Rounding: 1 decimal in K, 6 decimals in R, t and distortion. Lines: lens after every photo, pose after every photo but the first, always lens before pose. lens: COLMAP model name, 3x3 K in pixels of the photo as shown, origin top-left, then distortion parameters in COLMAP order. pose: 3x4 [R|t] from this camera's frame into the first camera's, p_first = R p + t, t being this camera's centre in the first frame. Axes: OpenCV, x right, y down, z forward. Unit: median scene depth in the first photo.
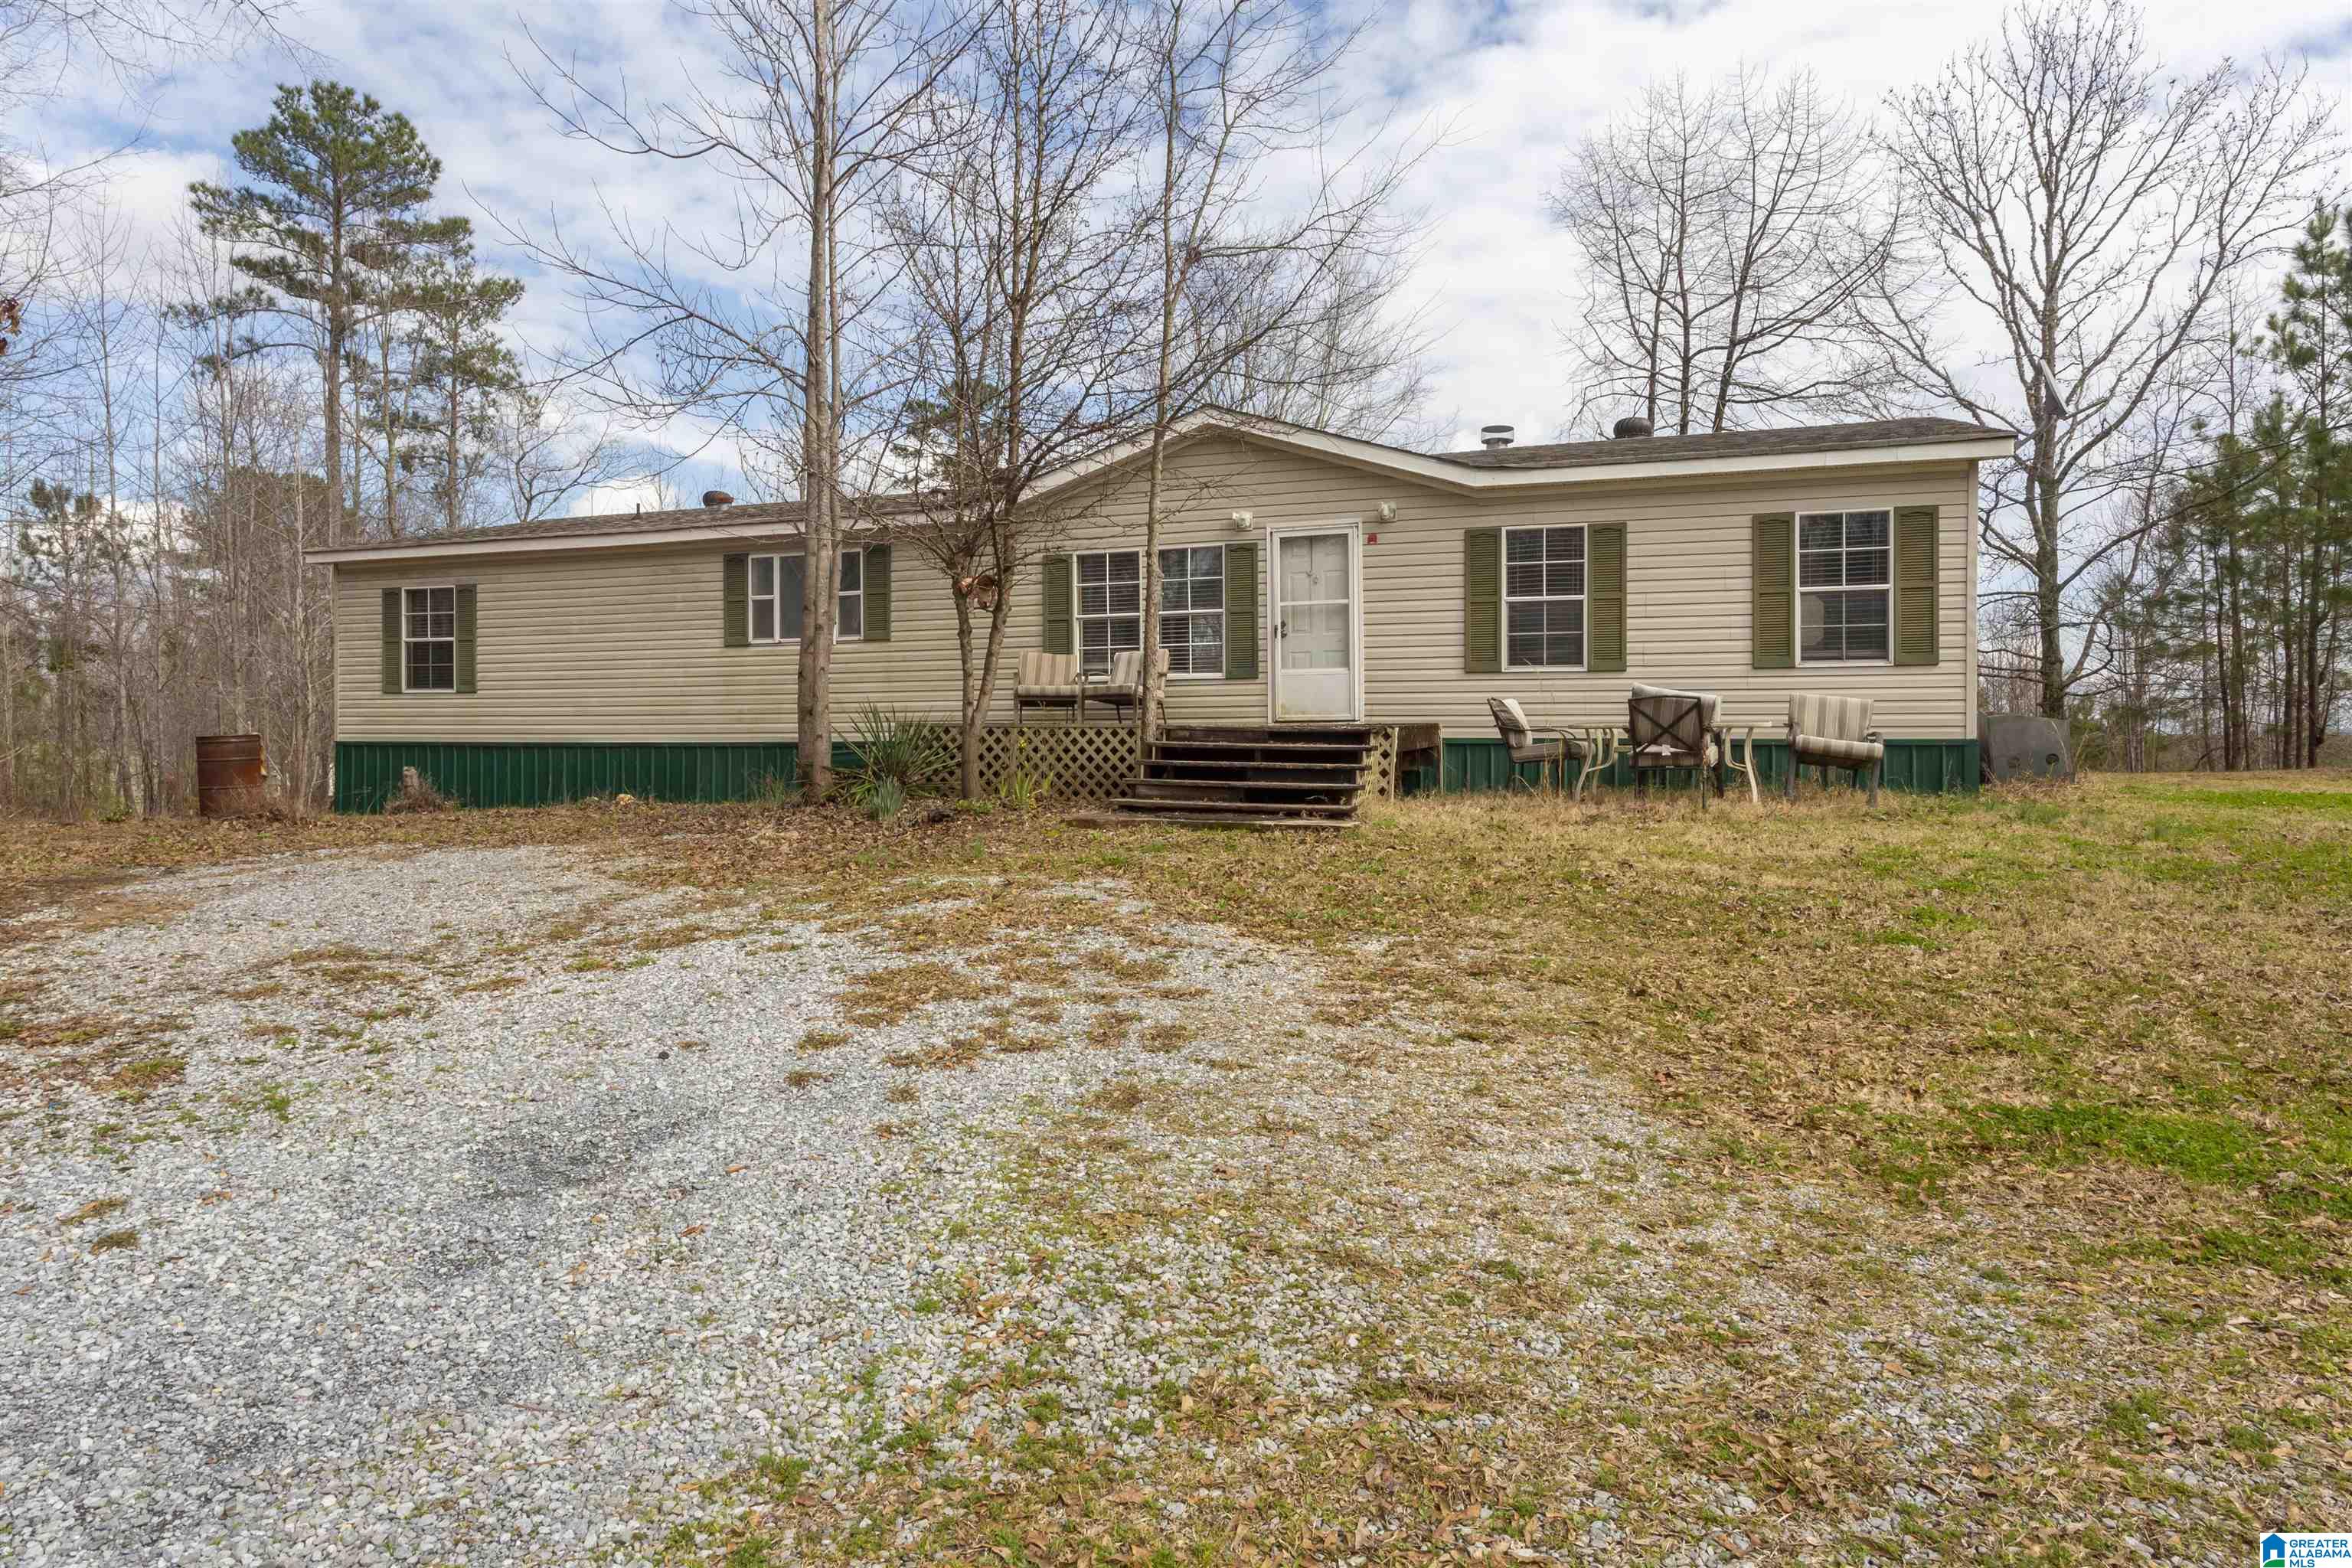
lens RADIAL K [[1496.6, 0, 1176.0], [0, 1496.6, 784.0], [0, 0, 1]] dist [-0.002155, -0.000155]
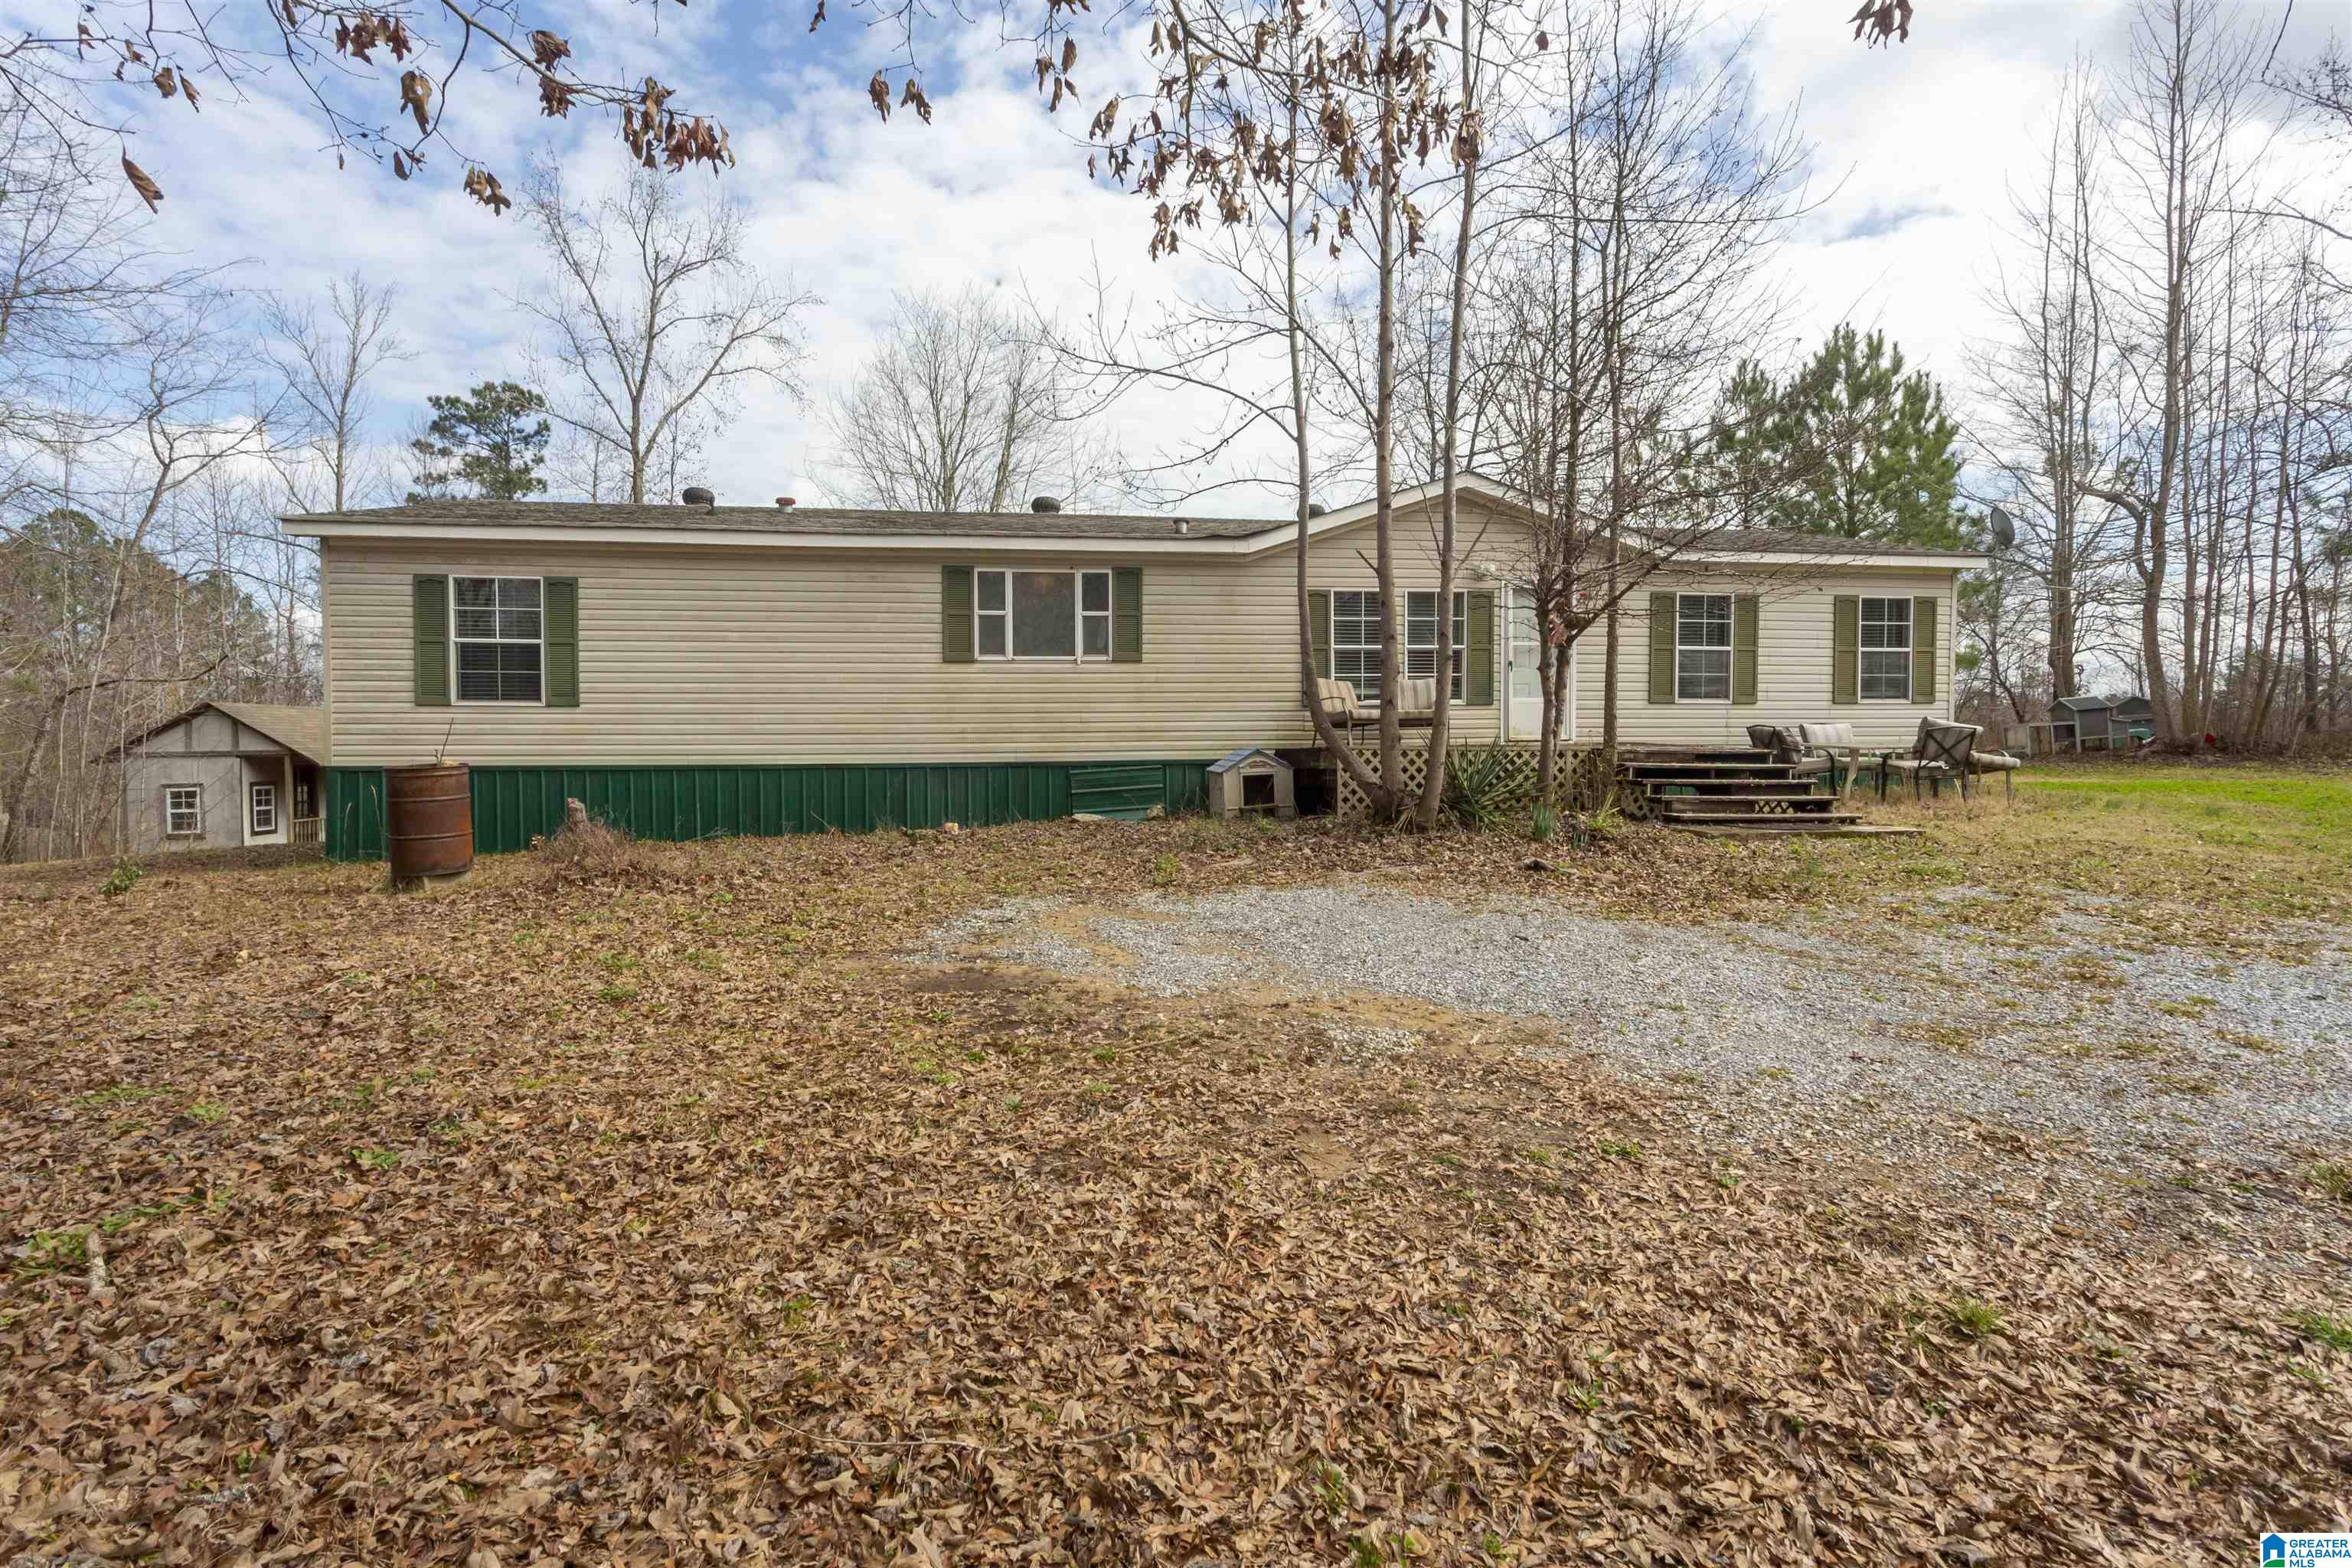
lens RADIAL K [[1193.9, 0, 1165.9], [0, 1193.9, 775.5], [0, 0, 1]] dist [0.002039, 0.001829]
pose [[0.856511, -0.020612, 0.515716, -0.577949], [0.018004, 0.999787, 0.010057, -0.024934], [-0.515814, 0.000671, 0.856700, 0.278234]]
